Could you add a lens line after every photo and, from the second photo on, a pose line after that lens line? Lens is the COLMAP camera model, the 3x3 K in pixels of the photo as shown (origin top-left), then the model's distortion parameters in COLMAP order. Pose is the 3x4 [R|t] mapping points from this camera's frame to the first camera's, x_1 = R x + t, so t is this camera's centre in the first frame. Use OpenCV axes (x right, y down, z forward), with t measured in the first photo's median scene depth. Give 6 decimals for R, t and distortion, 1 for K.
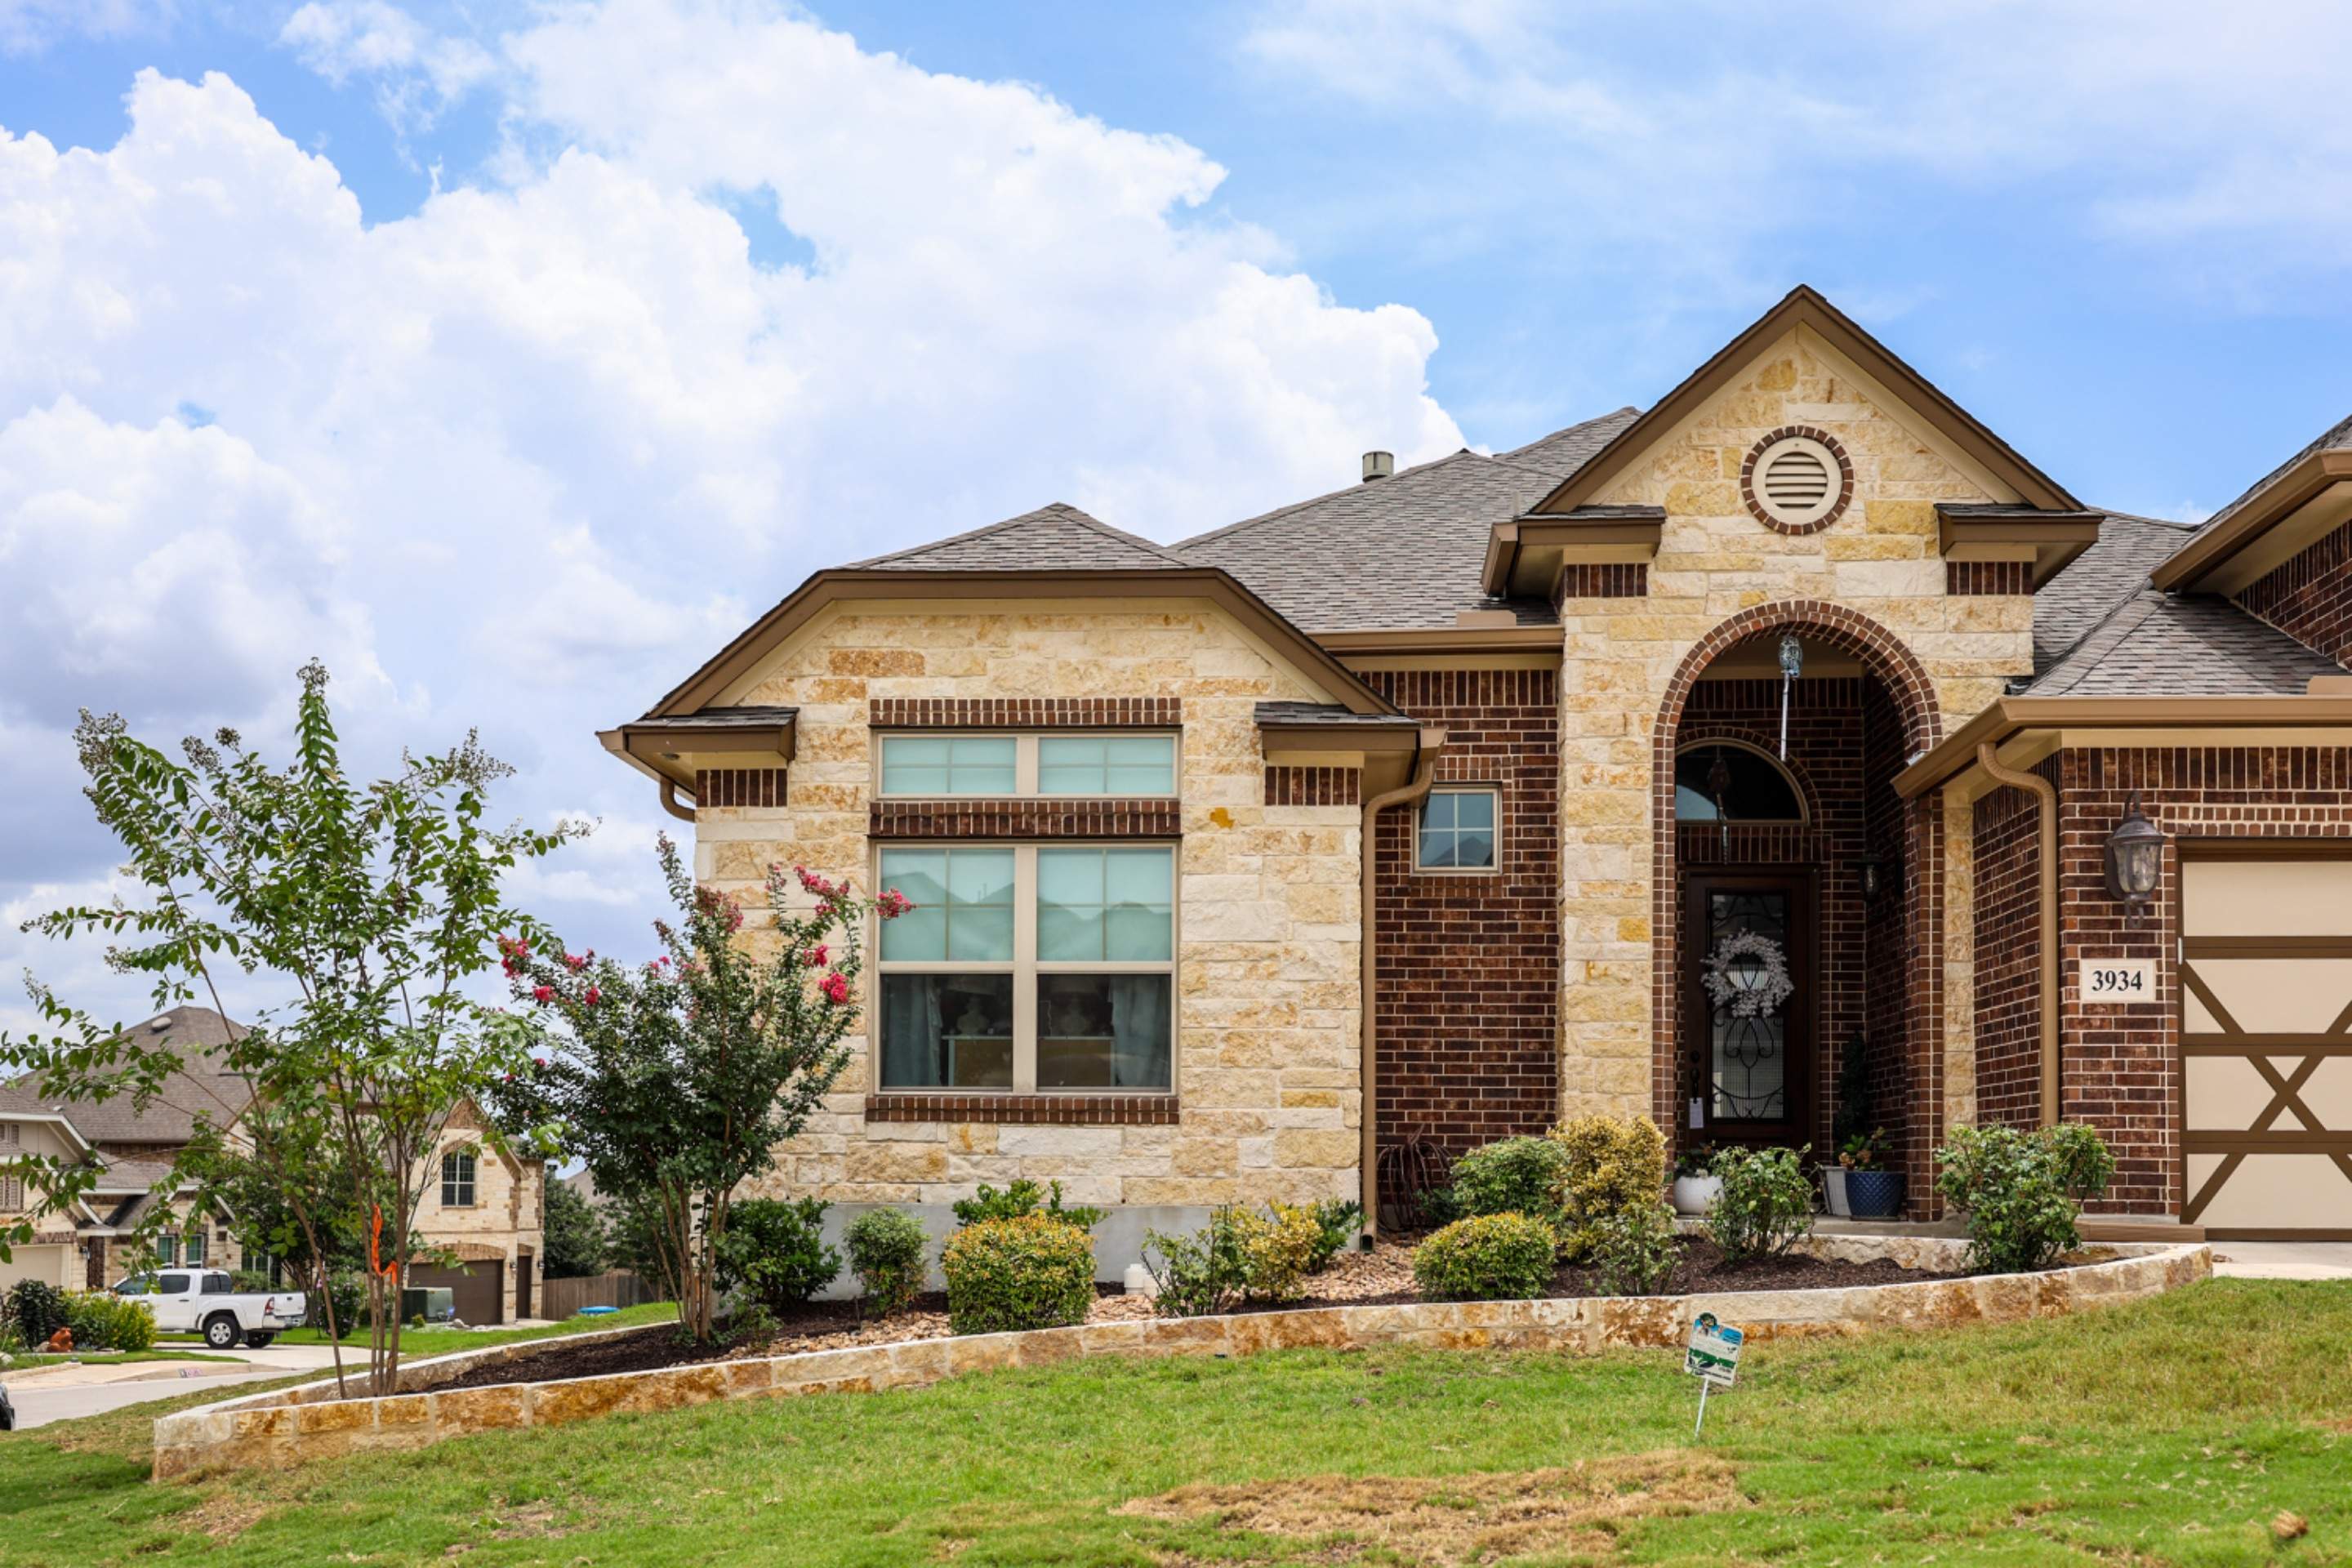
lens RADIAL K [[2409.1, 0, 1180.0], [0, 2409.1, 1078.0], [0, 0, 1]] dist [0.005141, 0.003280]
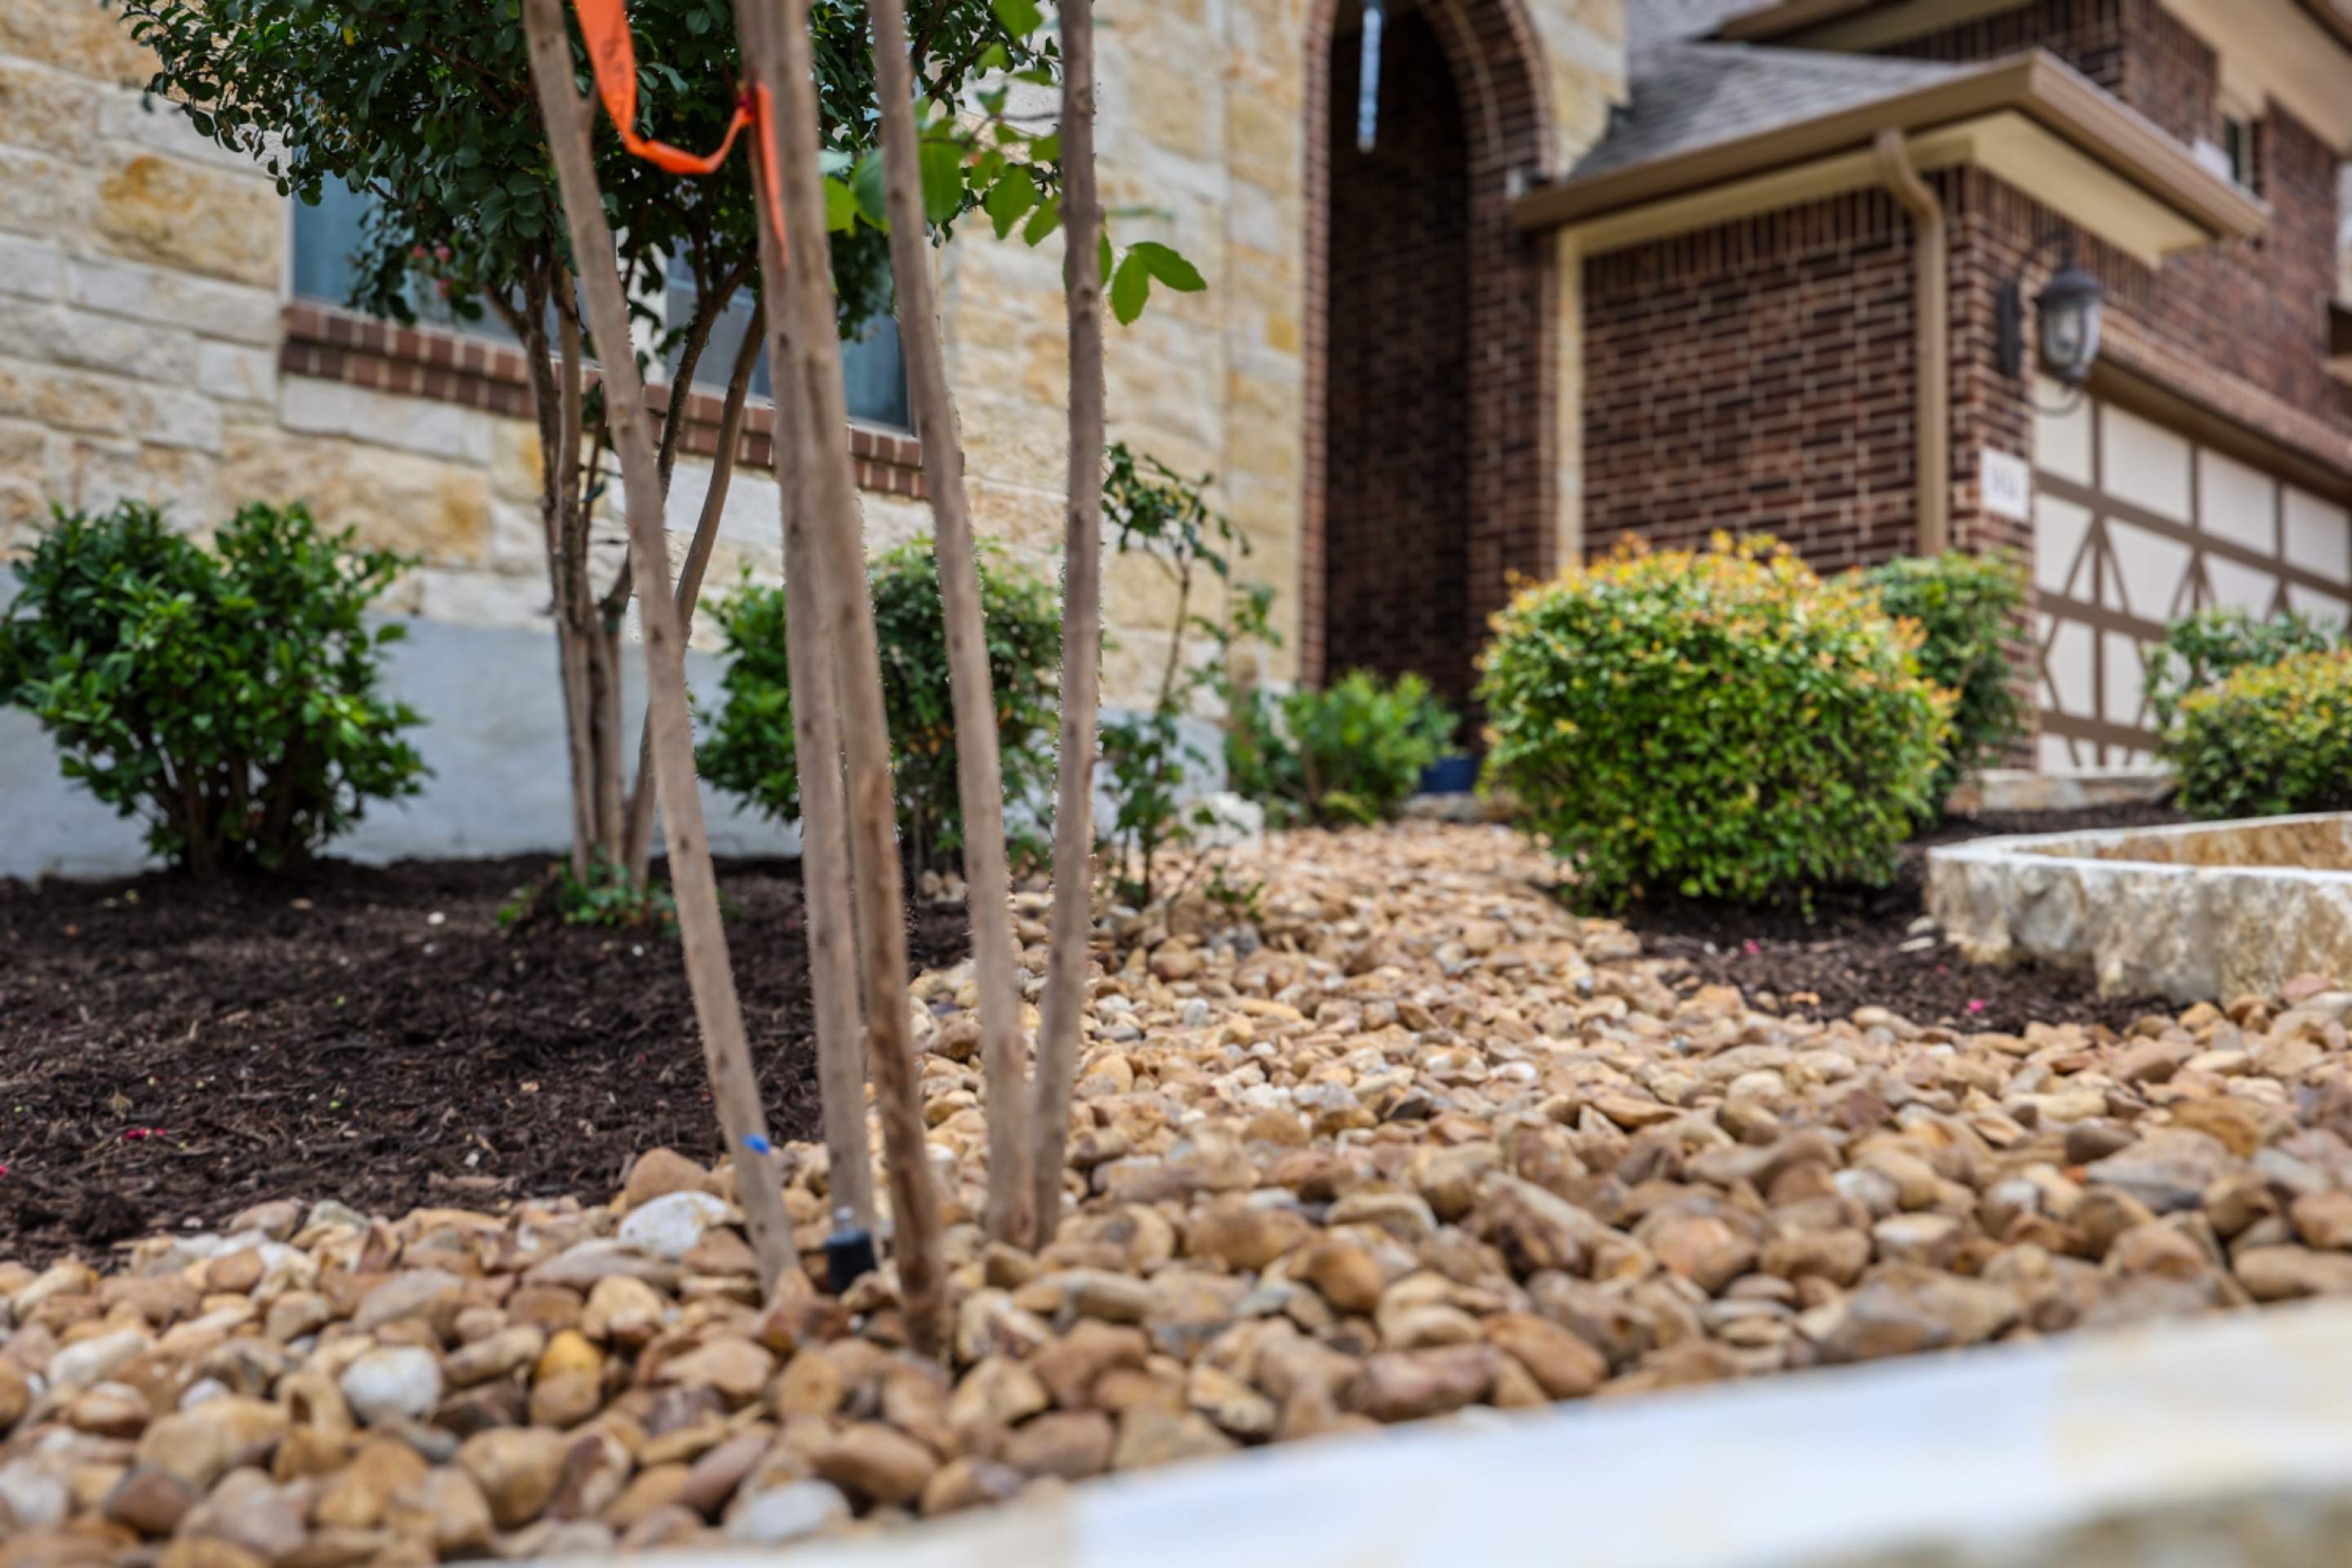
lens RADIAL K [[2325.2, 0, 1163.7], [0, 2325.2, 871.8], [0, 0, 1]] dist [0.001530, -0.000678]
pose [[0.638561, 0.031411, 0.768930, -0.306662], [-0.036626, 0.999275, -0.010404, 0.089780], [-0.768699, -0.021519, 0.639249, 0.674975]]
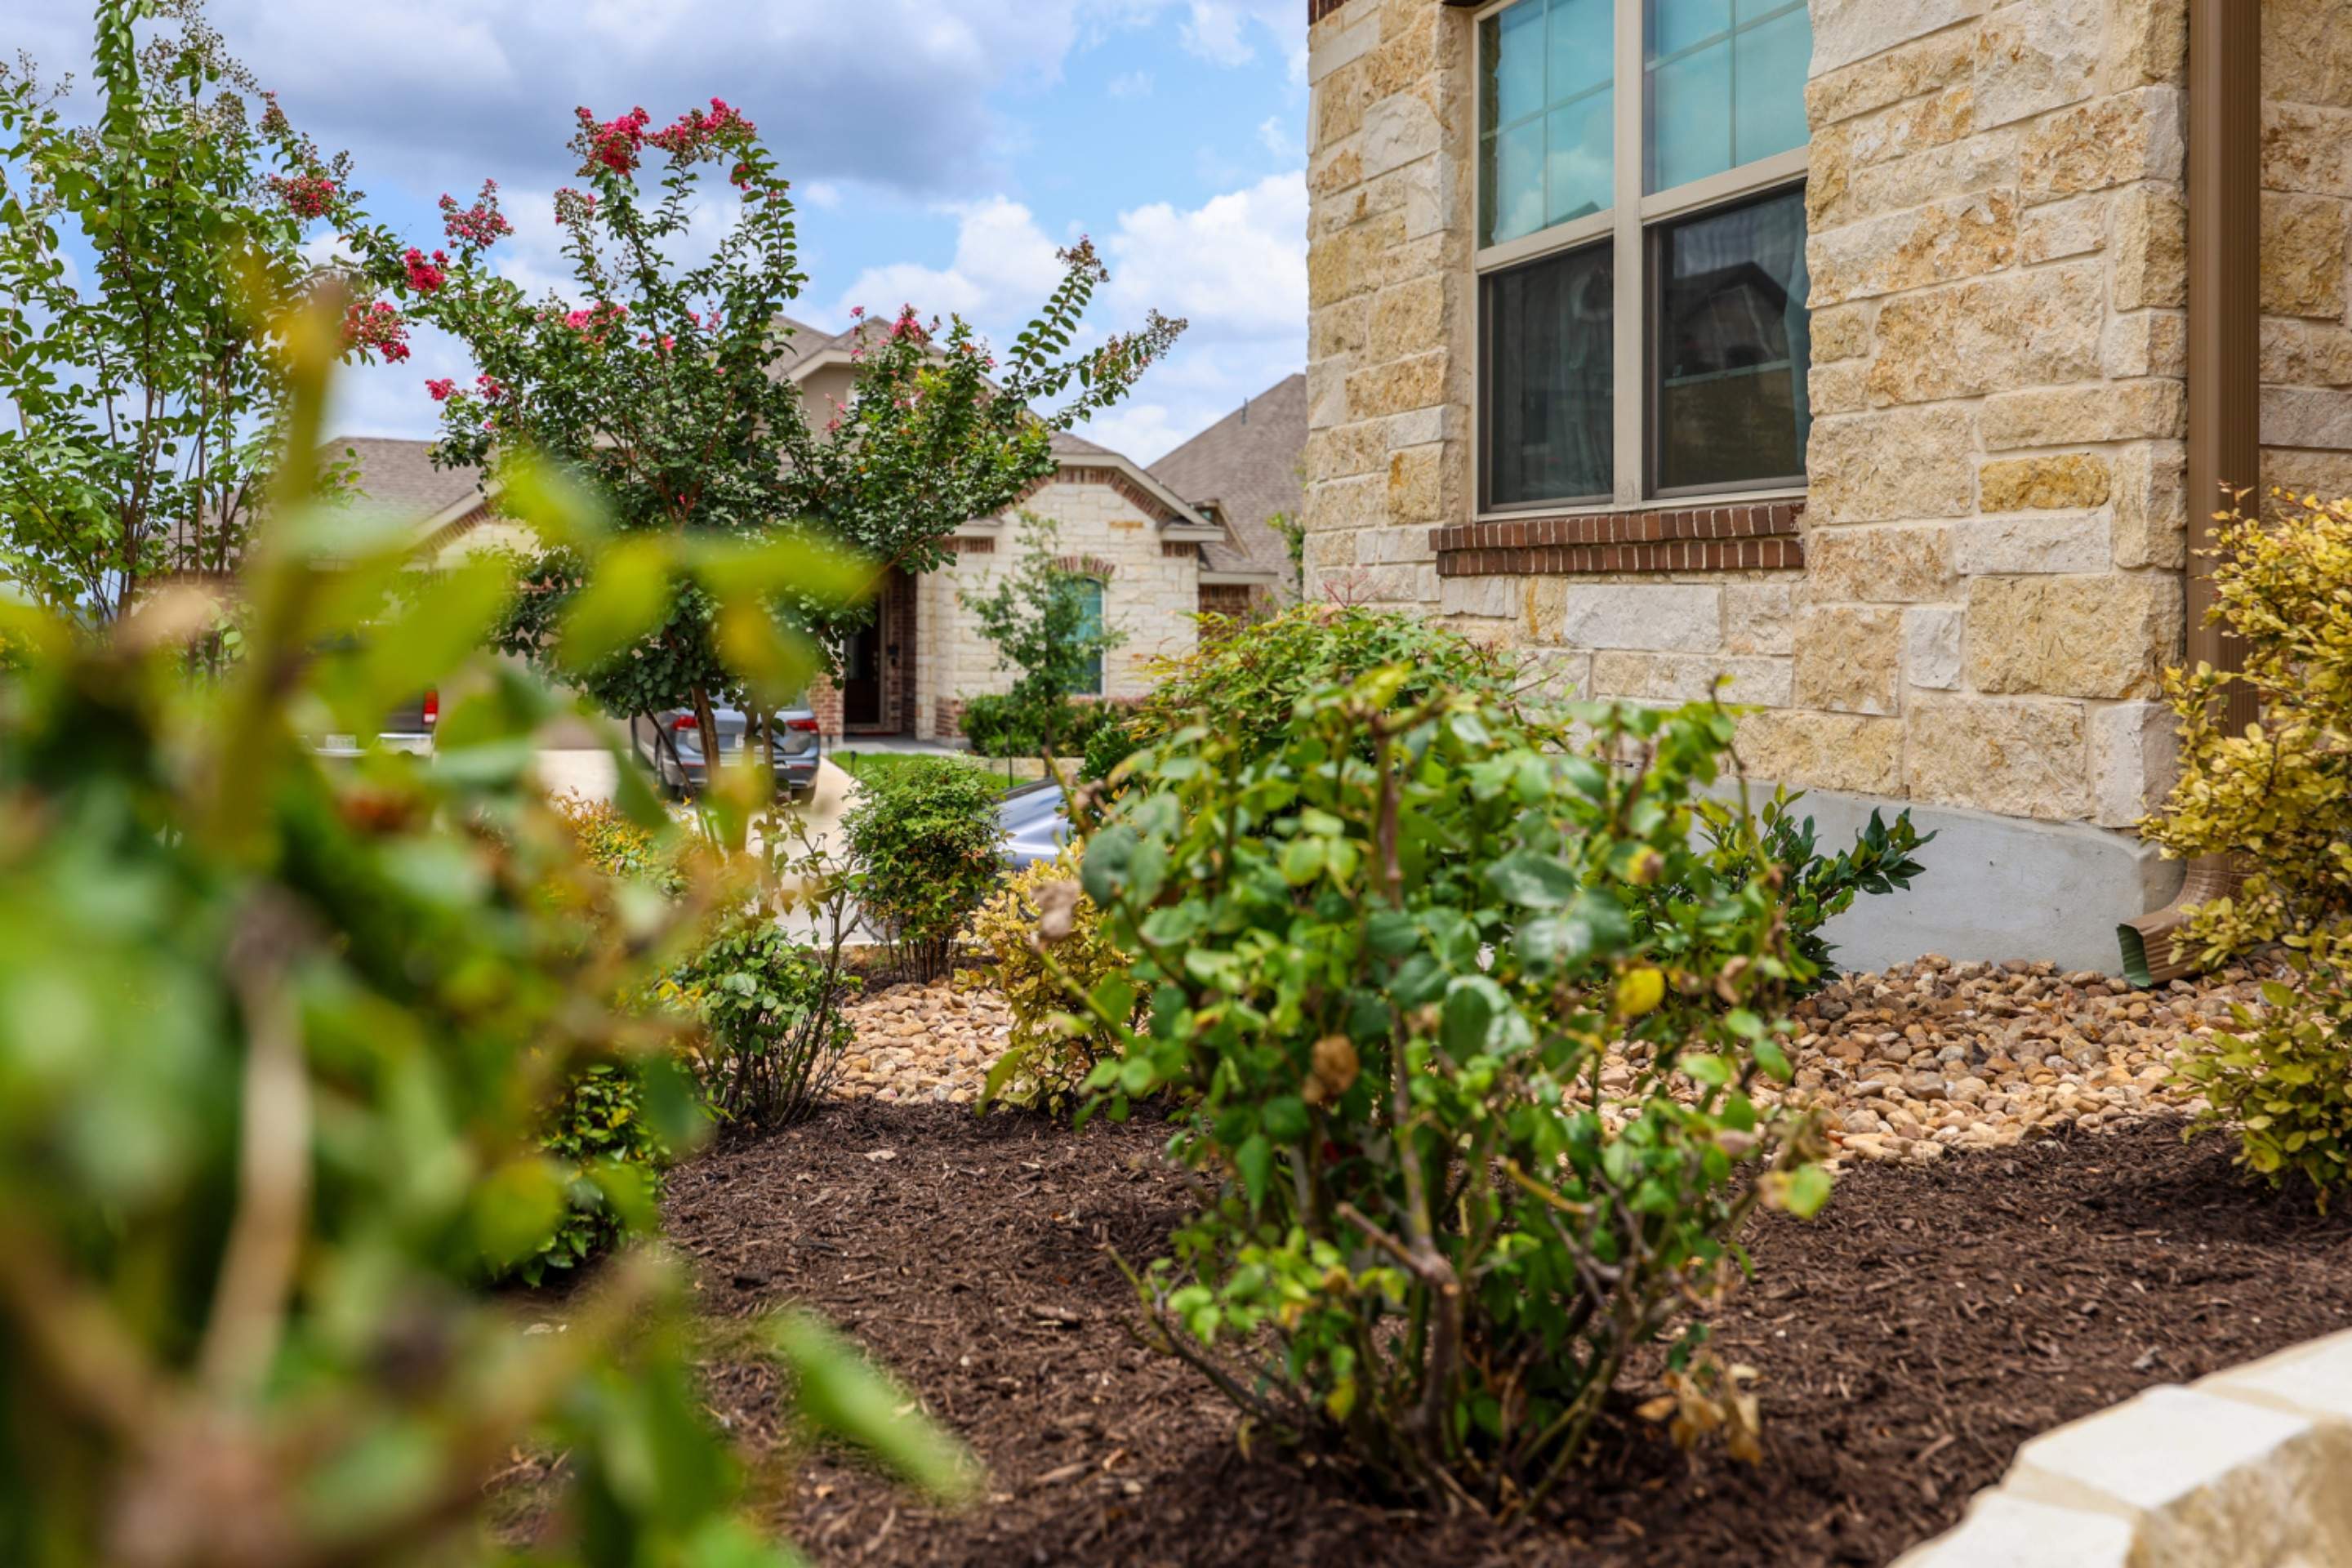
lens RADIAL K [[2353.8, 0, 1099.3], [0, 2353.8, 596.5], [0, 0, 1]] dist [-0.005149, 0.001519]
pose [[0.370471, -0.010704, -0.928782, 0.293683], [0.035978, 0.999349, 0.002834, 0.018077], [0.928147, -0.034465, 0.370615, 0.749773]]
